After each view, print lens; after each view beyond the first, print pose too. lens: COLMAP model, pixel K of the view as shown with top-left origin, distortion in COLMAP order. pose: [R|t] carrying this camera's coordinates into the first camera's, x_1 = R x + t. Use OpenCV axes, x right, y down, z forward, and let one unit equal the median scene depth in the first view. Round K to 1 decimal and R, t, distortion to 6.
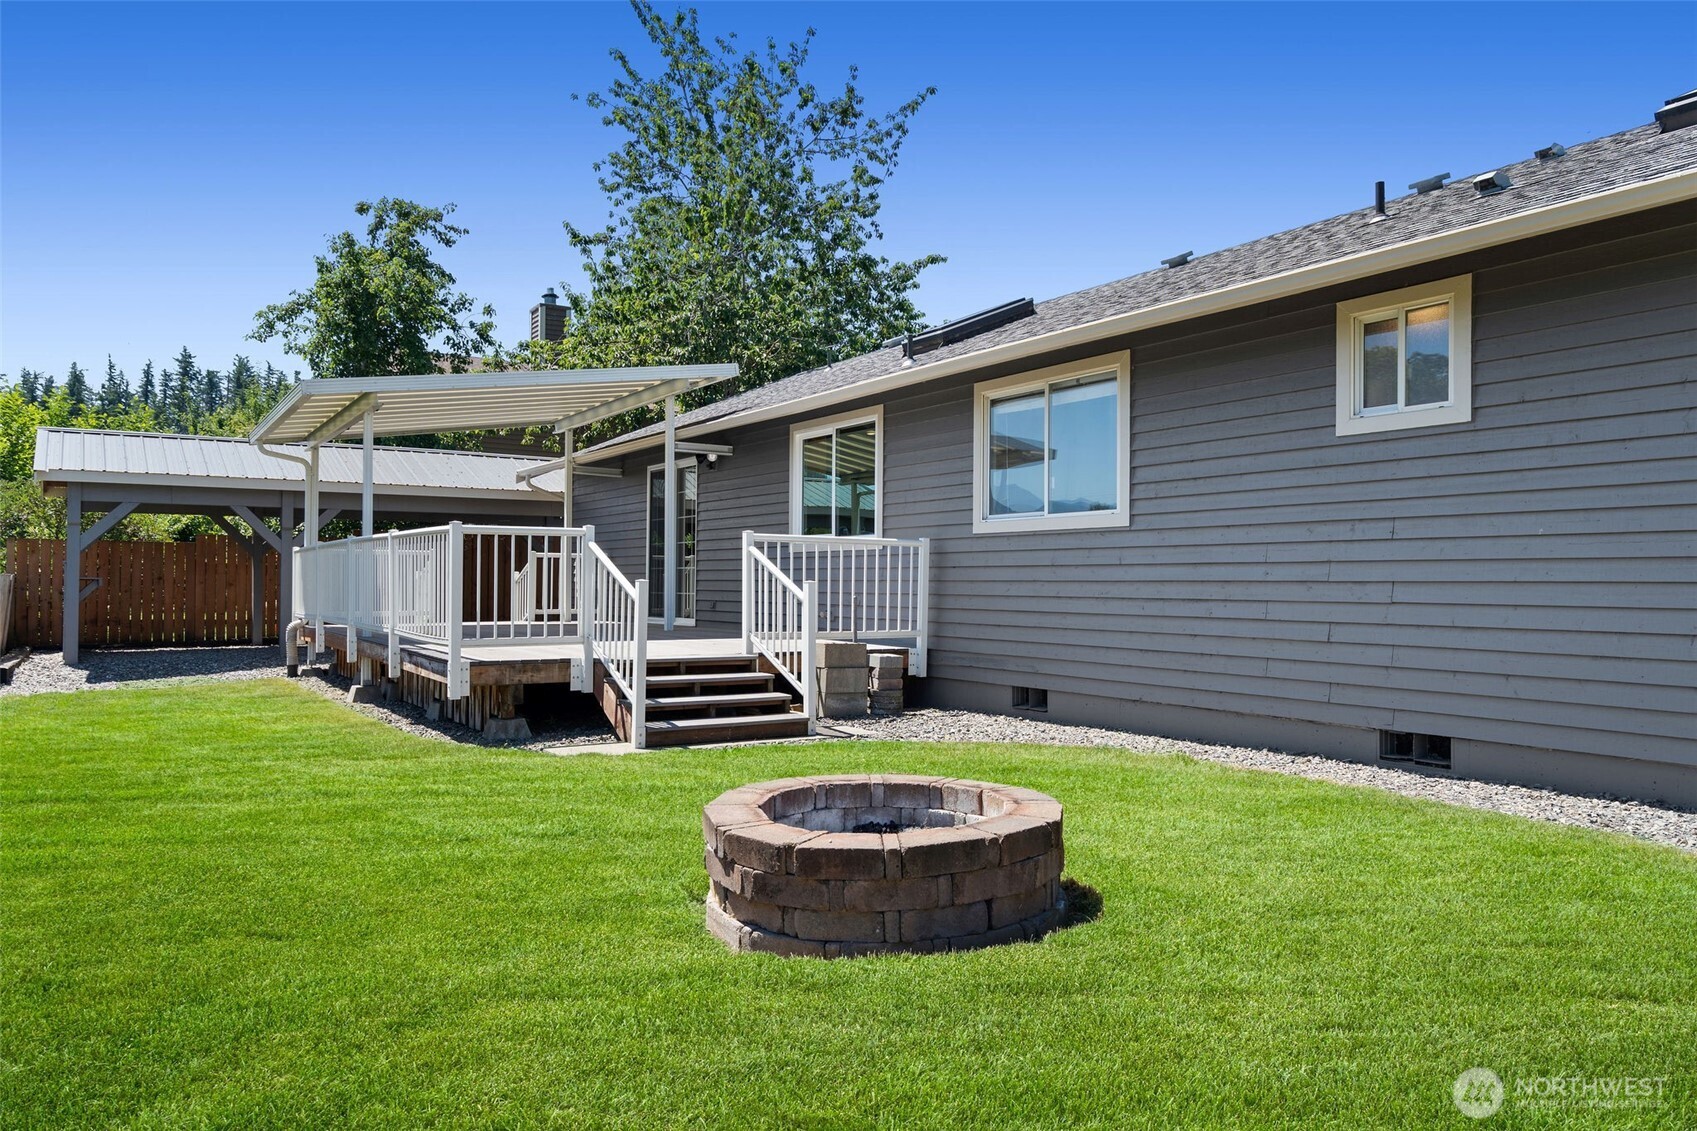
lens RADIAL K [[1169.3, 0, 849.0], [0, 1169.3, 553.1], [0, 0, 1]] dist [0.012390, 0.000105]
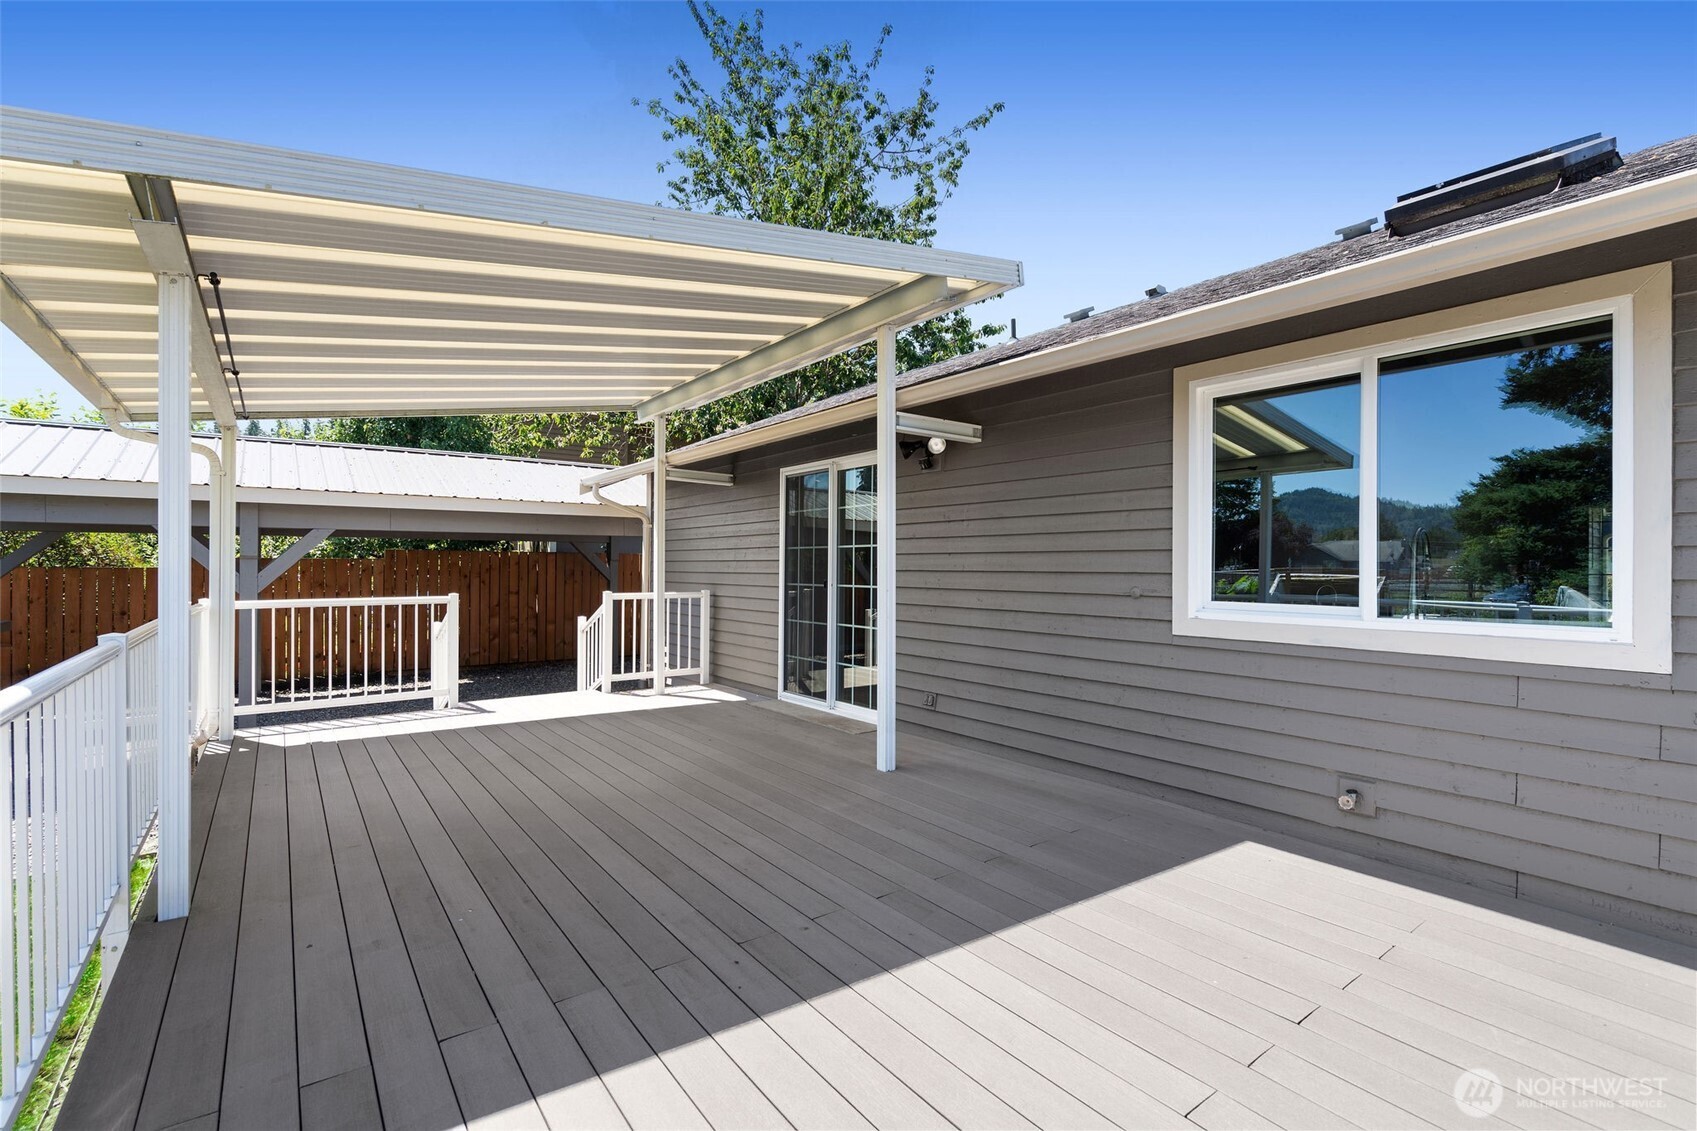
lens RADIAL K [[758.8, 0, 851.5], [0, 758.8, 563.8], [0, 0, 1]] dist [-0.007352, 0.000012]
pose [[0.997063, -0.002043, 0.076558, -0.120401], [0.000235, 0.999721, 0.023624, -0.021146], [-0.076585, -0.023537, 0.996785, 0.404694]]
